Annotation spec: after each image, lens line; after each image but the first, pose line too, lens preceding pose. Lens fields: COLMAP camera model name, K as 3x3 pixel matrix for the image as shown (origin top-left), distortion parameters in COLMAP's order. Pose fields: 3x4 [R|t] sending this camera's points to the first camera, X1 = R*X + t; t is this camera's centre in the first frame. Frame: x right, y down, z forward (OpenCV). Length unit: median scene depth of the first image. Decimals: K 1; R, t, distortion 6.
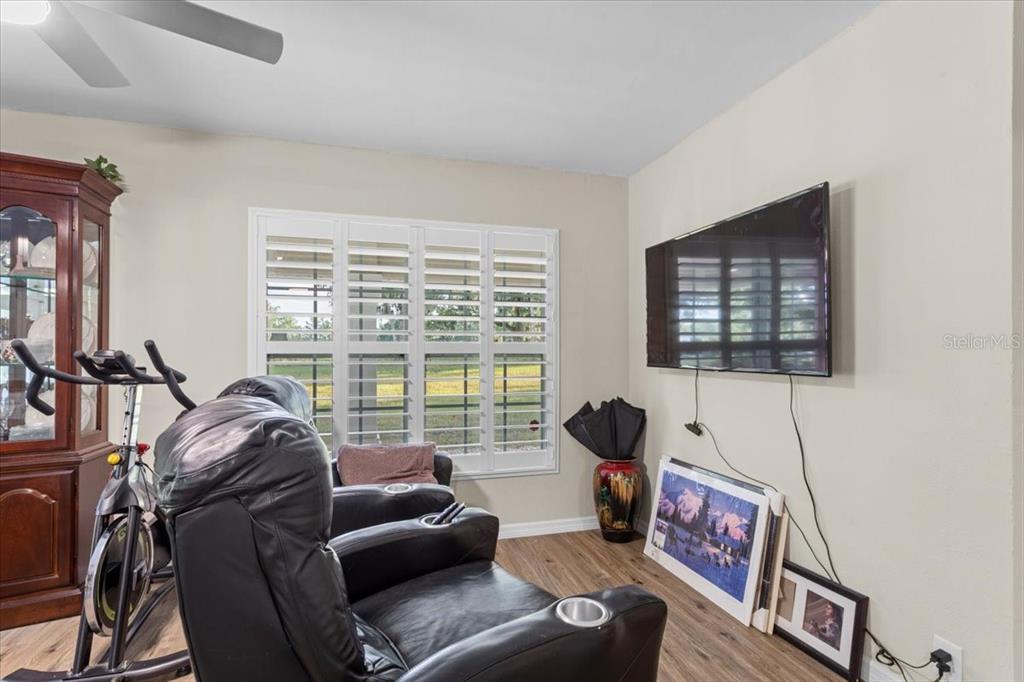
lens RADIAL K [[490.1, 0, 510.9], [0, 490.1, 348.5], [0, 0, 1]] dist [0.005114, -0.001061]
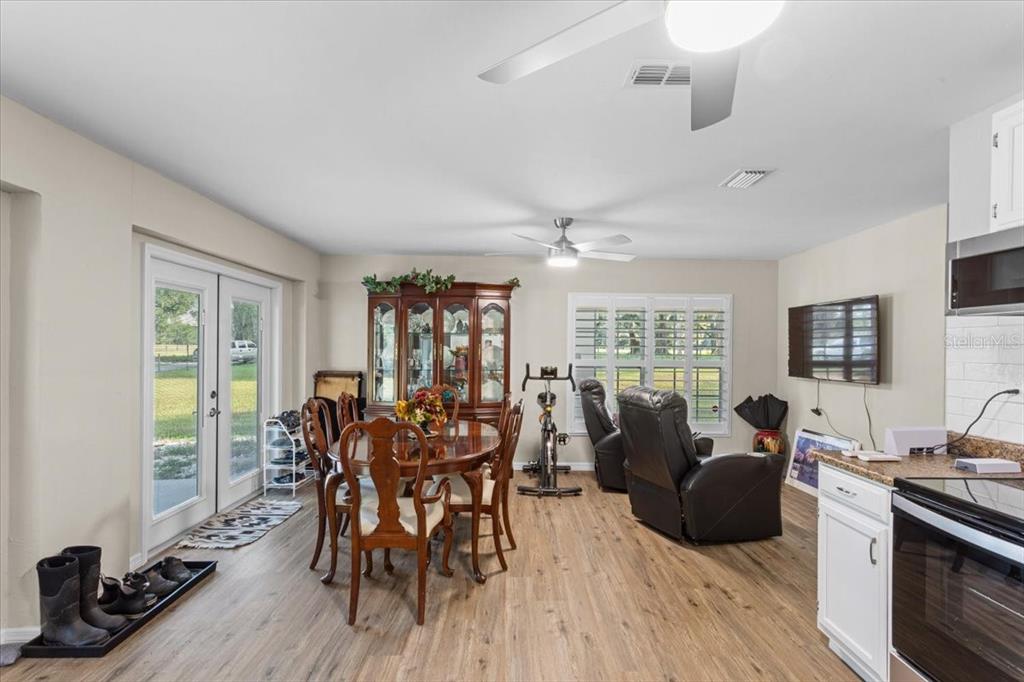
lens RADIAL K [[490.1, 0, 510.7], [0, 490.1, 354.0], [0, 0, 1]] dist [0.005114, -0.001061]
pose [[0.964425, 0.011513, -0.264107, -0.202111], [-0.008568, 0.999888, 0.012300, -0.052315], [0.264219, -0.009599, 0.964415, -0.888655]]
